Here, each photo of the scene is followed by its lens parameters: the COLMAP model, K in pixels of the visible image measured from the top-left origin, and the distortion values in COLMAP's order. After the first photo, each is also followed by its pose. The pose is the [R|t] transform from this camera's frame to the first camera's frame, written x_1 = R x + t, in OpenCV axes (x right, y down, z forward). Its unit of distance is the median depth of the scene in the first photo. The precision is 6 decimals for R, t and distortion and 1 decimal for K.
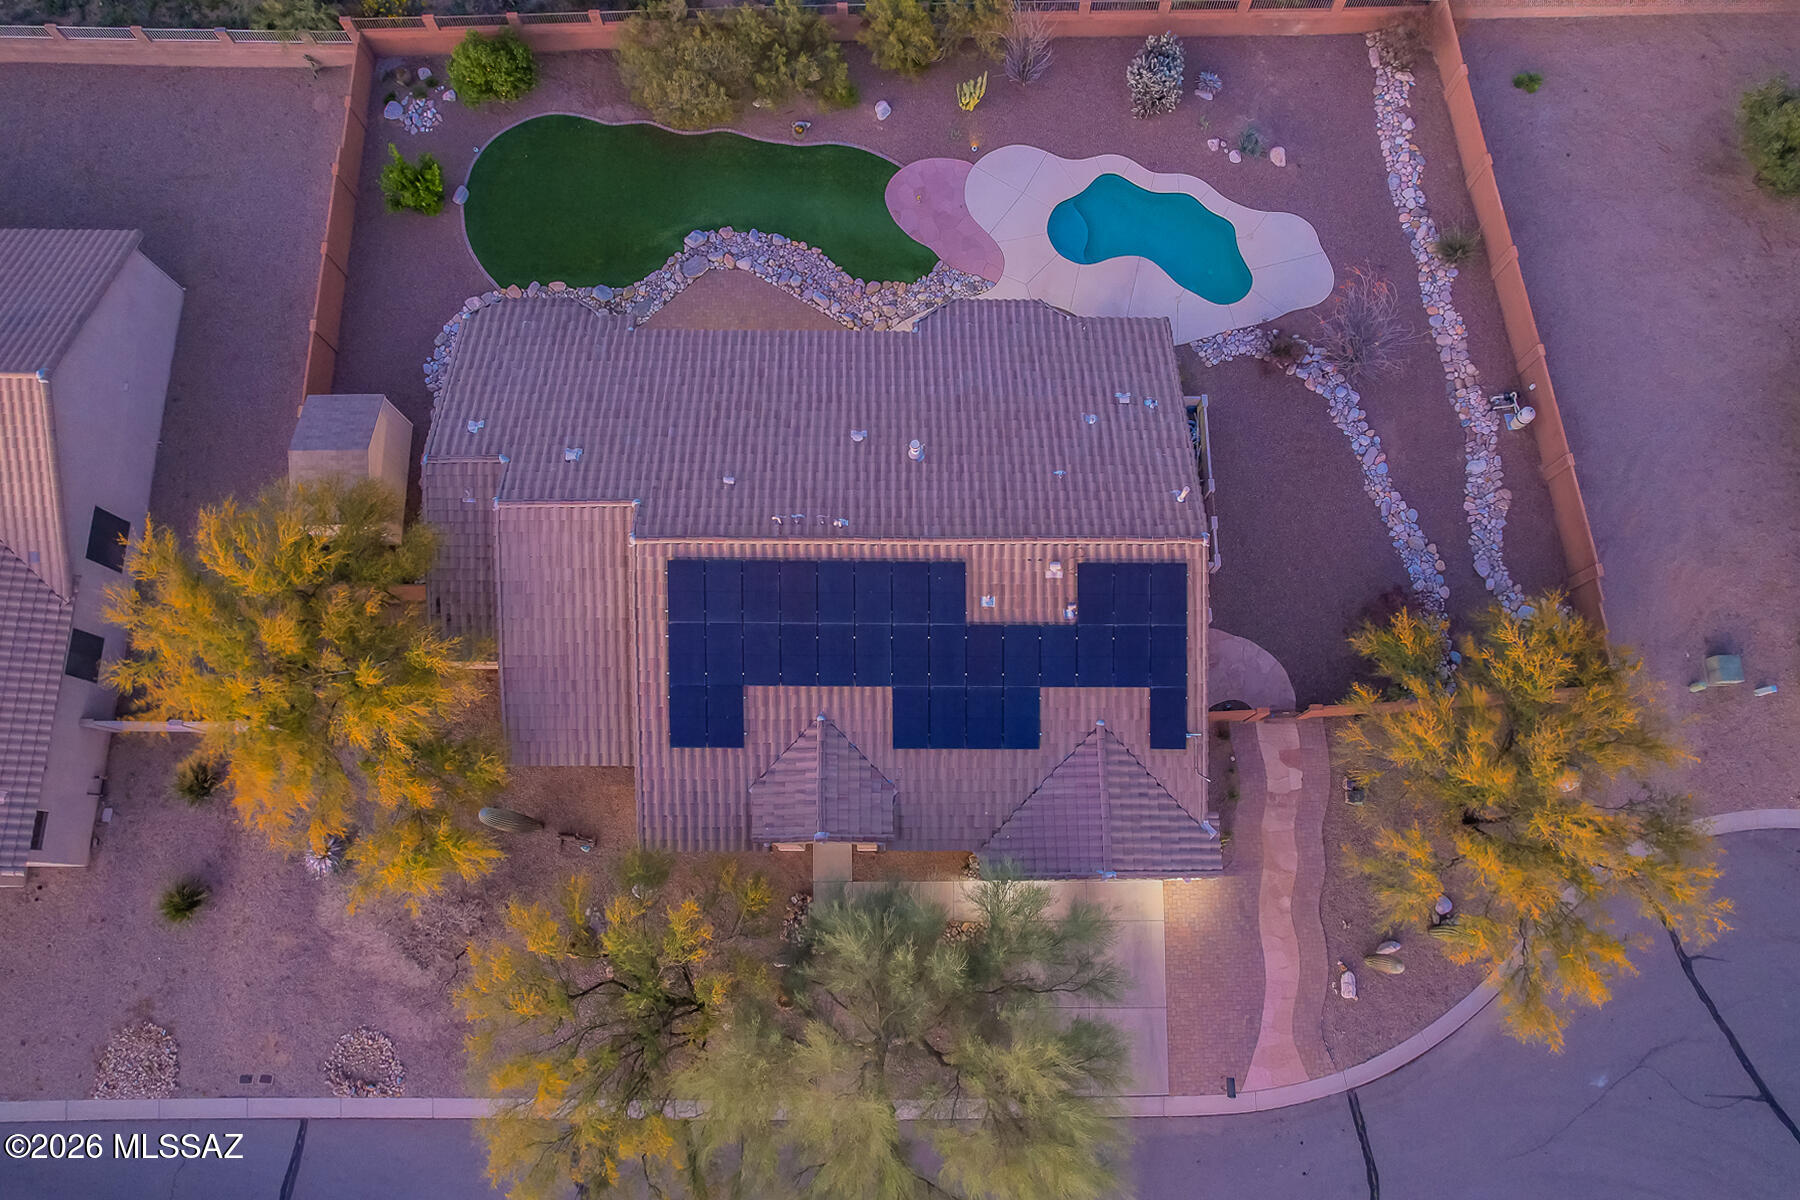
lens RADIAL K [[1175.5, 0, 949.9], [0, 1175.5, 621.6], [0, 0, 1]] dist [-0.068863, 0.048999]
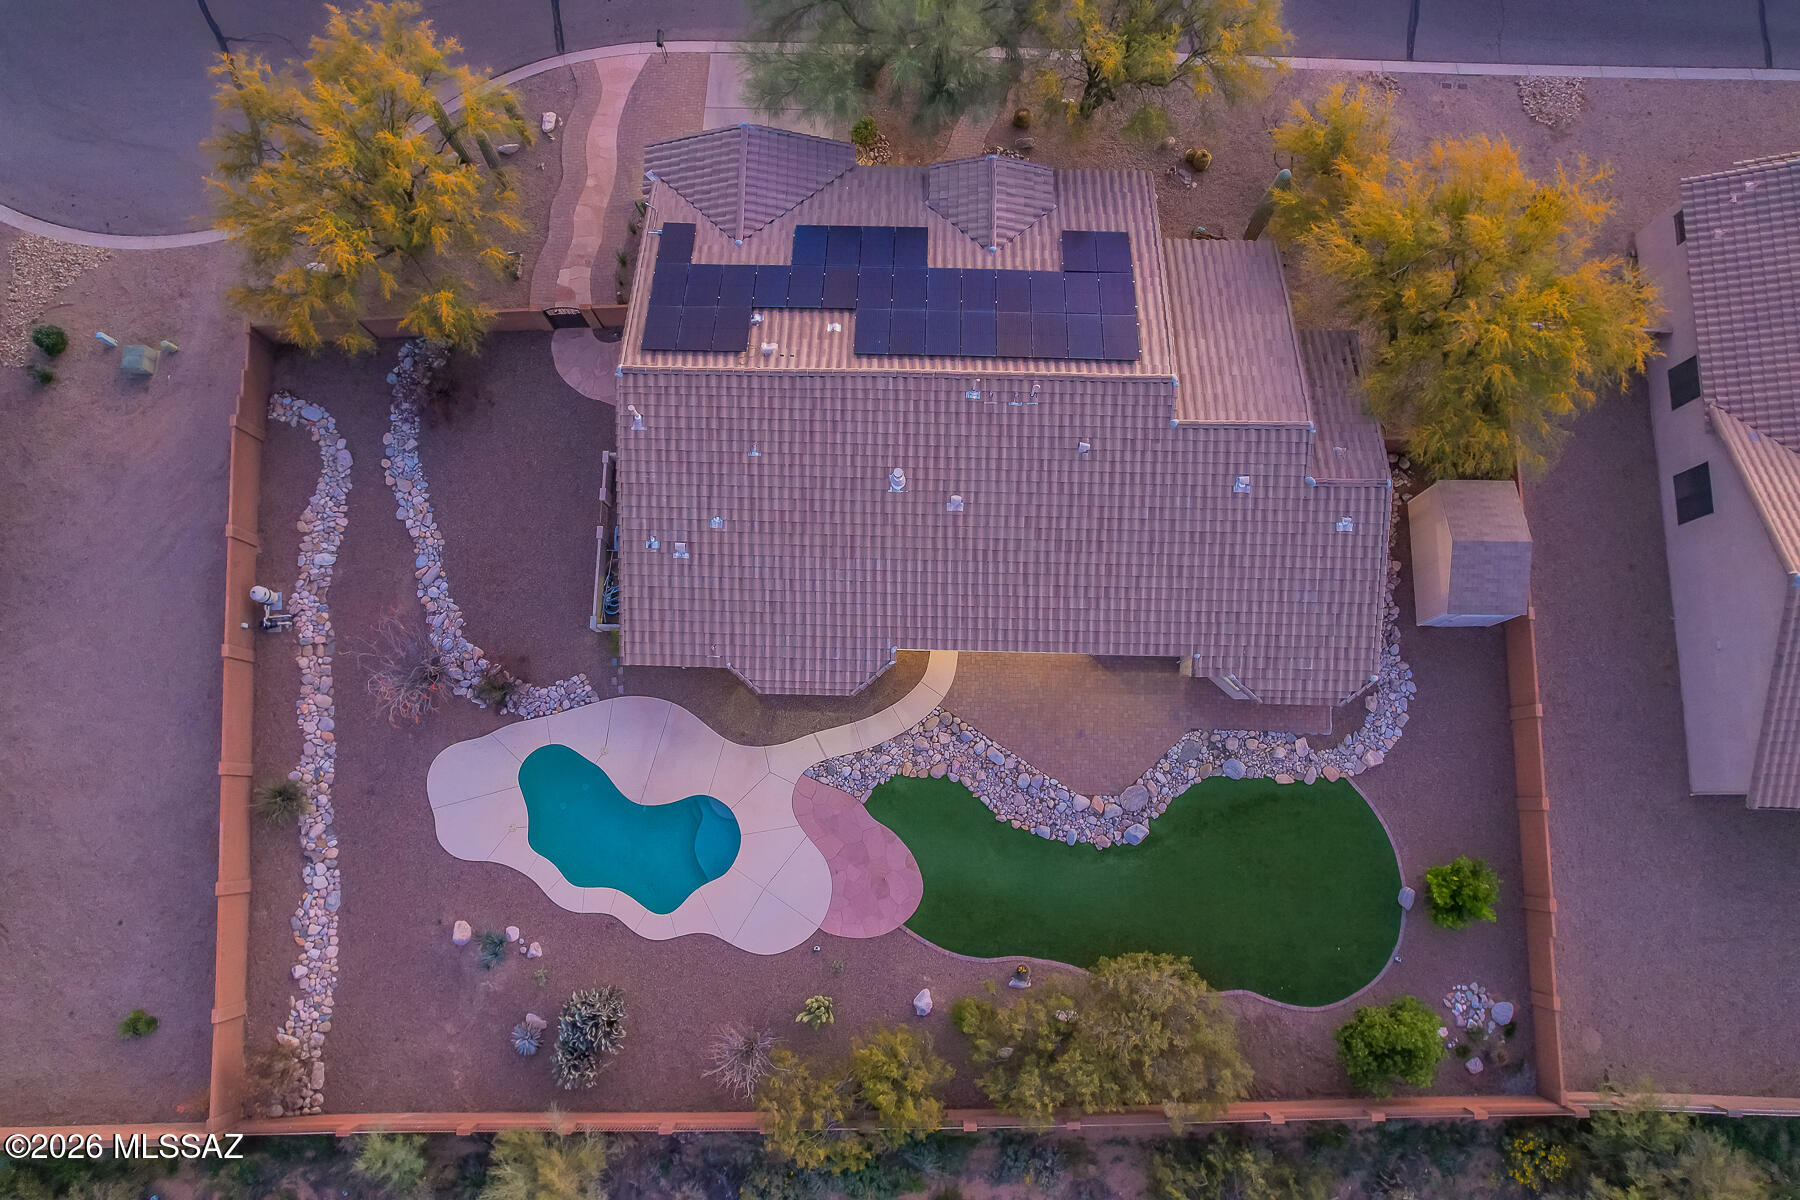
lens RADIAL K [[1142.9, 0, 900.0], [0, 1142.9, 600.0], [0, 0, 1]] dist [-0.065656, 0.046912]
pose [[-0.999066, -0.042537, -0.007544, -0.023733], [0.035415, -0.906435, 0.420858, -0.545753], [-0.024740, 0.420198, 0.907095, 0.142843]]
